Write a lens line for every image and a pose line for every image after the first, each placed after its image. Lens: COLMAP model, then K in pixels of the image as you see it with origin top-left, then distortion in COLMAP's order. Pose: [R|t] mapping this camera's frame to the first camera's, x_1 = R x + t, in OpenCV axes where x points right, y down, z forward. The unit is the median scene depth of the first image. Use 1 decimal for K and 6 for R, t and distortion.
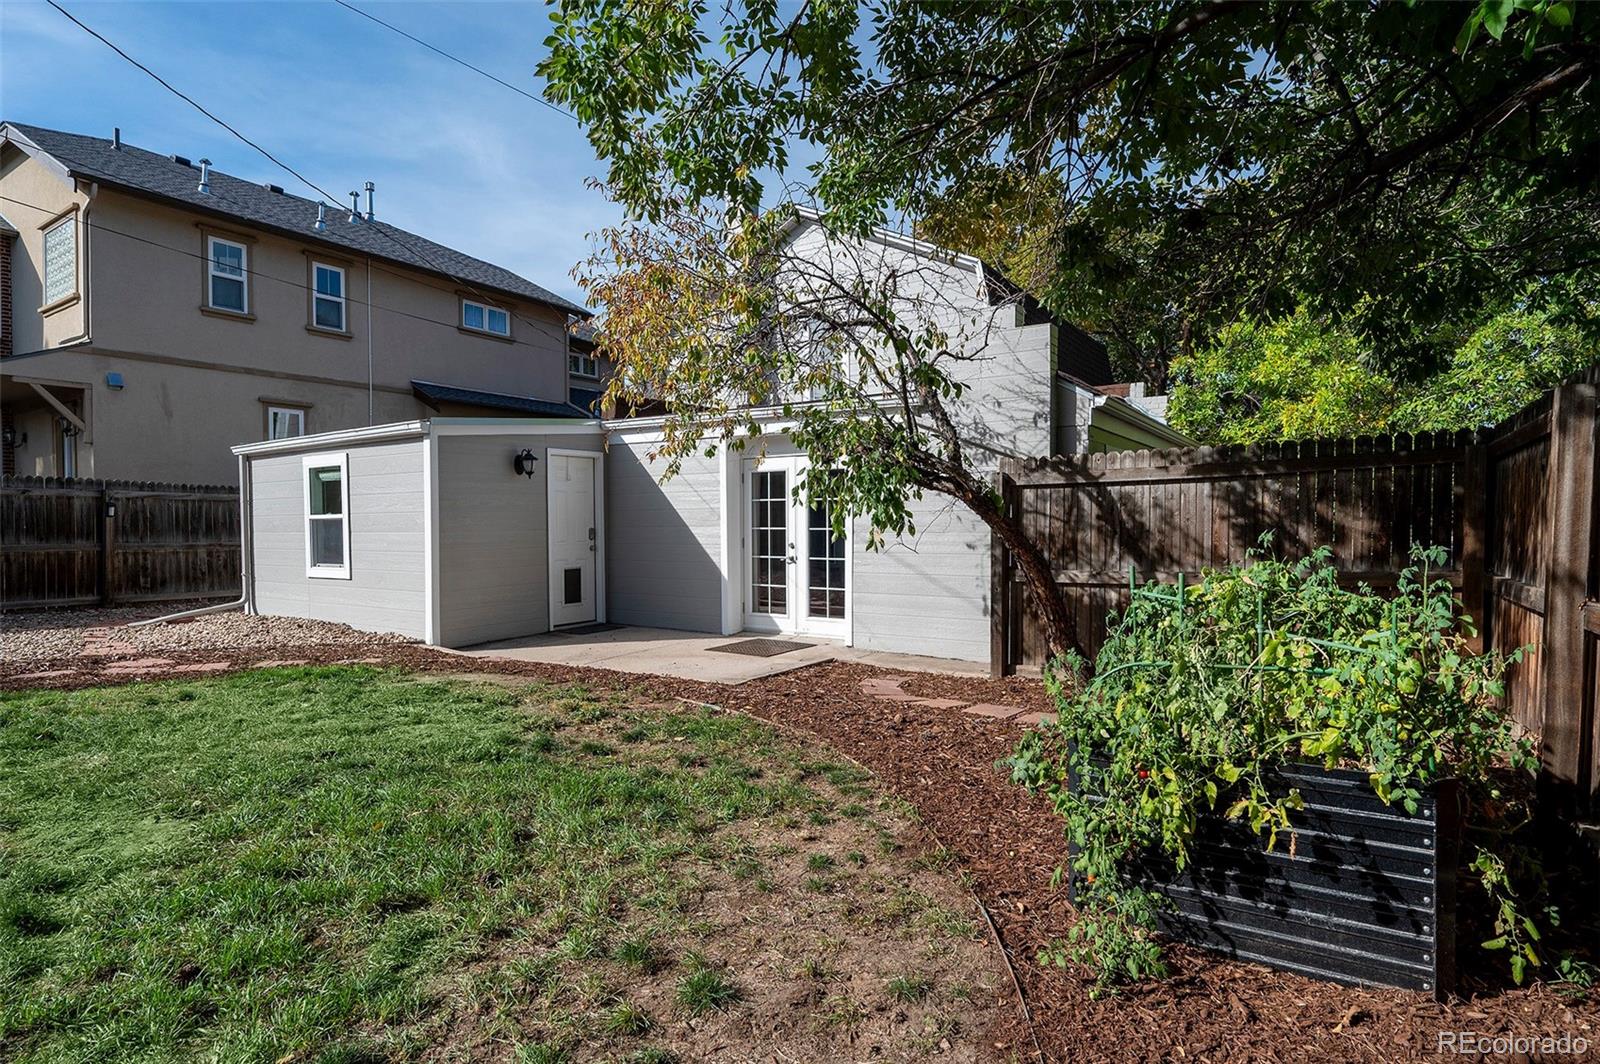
lens RADIAL K [[821.3, 0, 800.0], [0, 821.3, 532.0], [0, 0, 1]] dist [-0.000750, 0.000134]
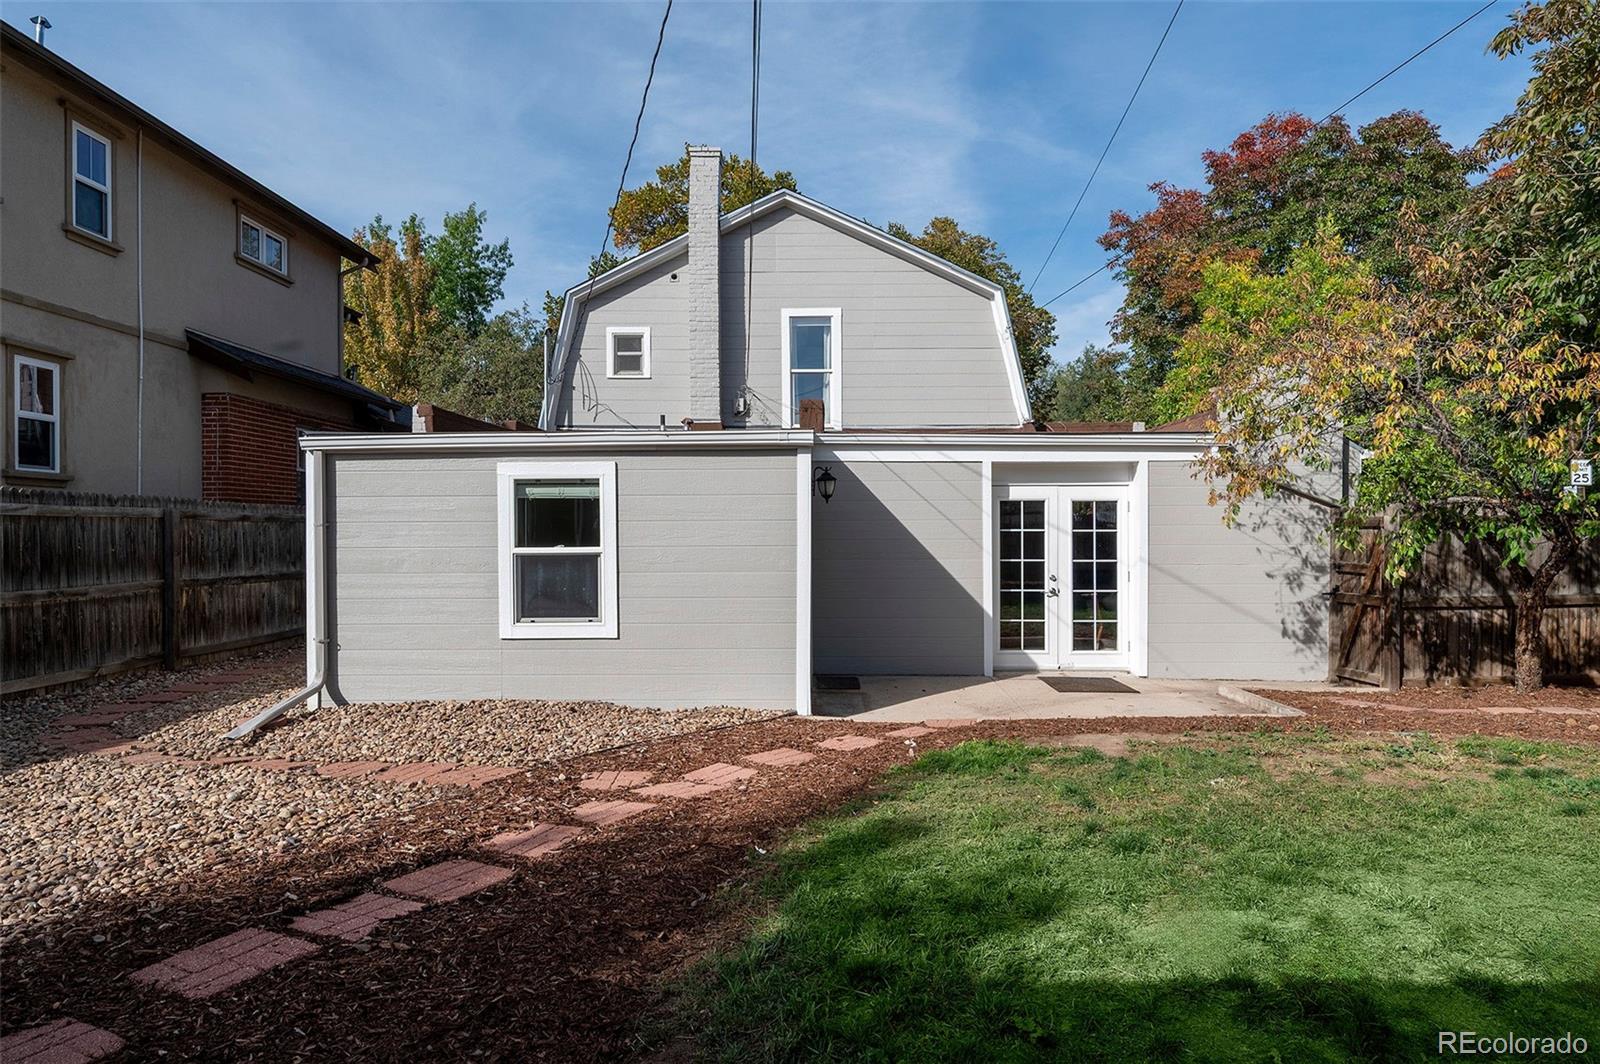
lens RADIAL K [[947.9, 0, 800.0], [0, 947.9, 532.0], [0, 0, 1]] dist [-0.001563, -0.000547]
pose [[0.845090, 0.004322, 0.534607, -0.845924], [0.004470, 0.999875, -0.015150, -0.021252], [-0.534606, 0.015193, 0.844965, 0.214791]]
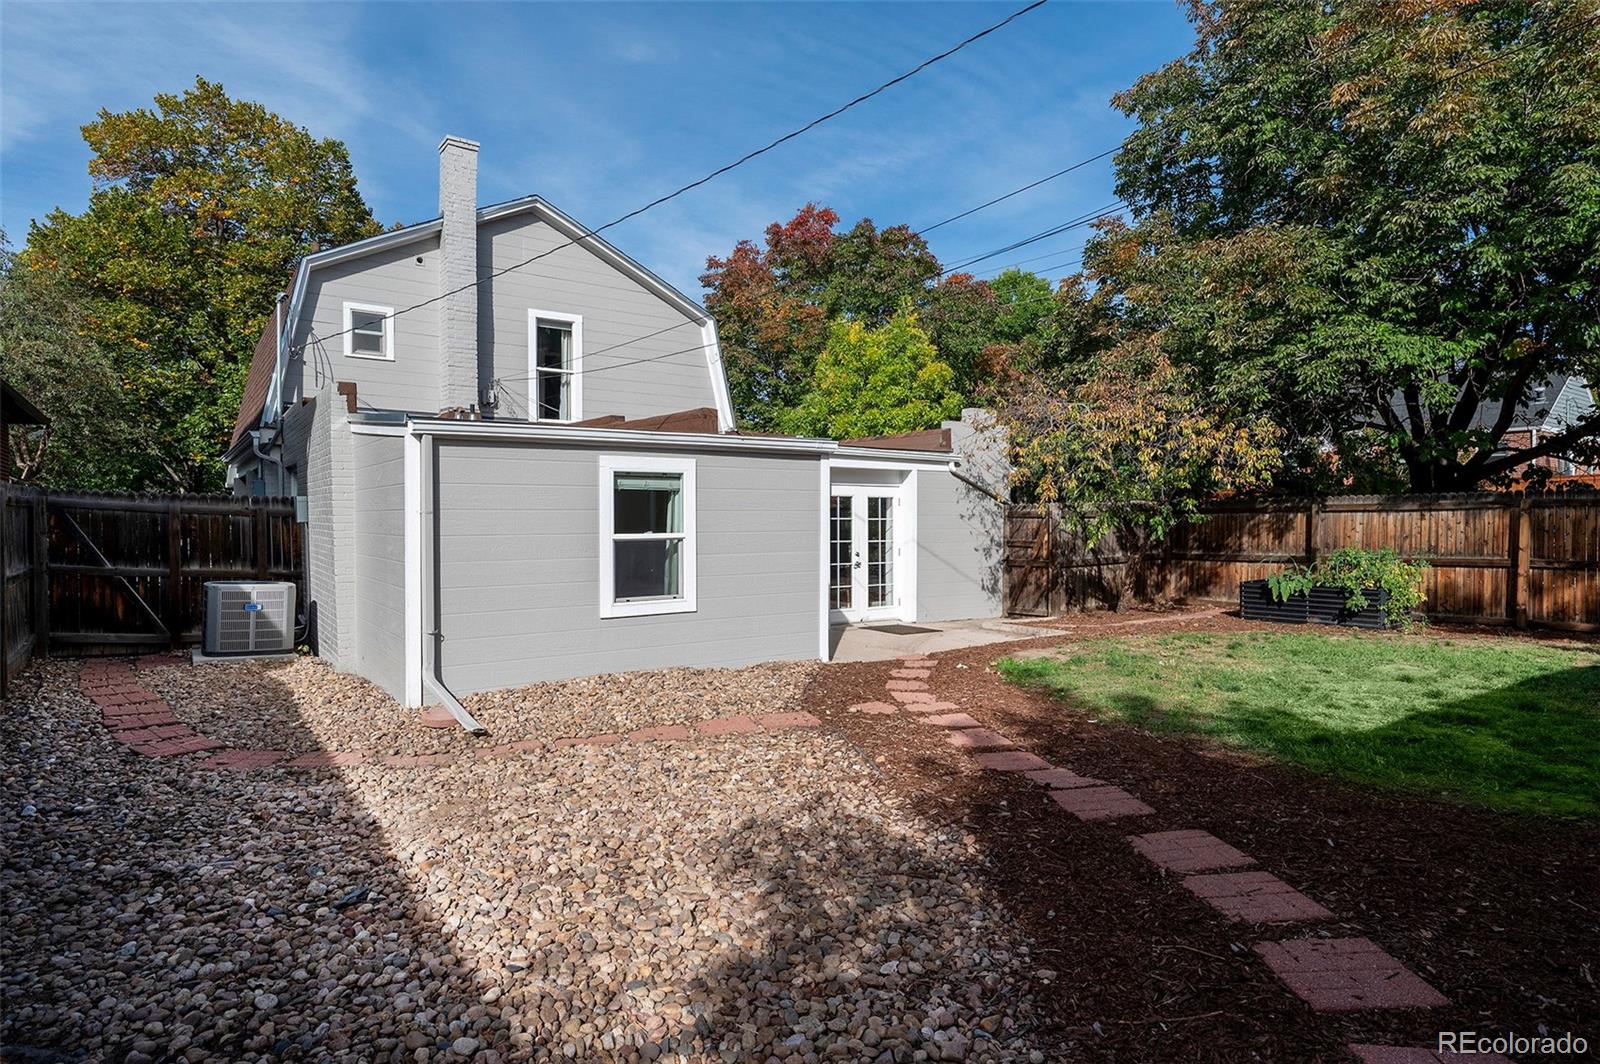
lens RADIAL K [[878.1, 0, 800.0], [0, 878.1, 532.0], [0, 0, 1]] dist [-0.003237, -0.001672]
pose [[0.368348, -0.007509, 0.929658, -1.318379], [0.010358, 0.999938, 0.003973, -0.024515], [-0.929630, 0.008166, 0.368403, 0.564806]]
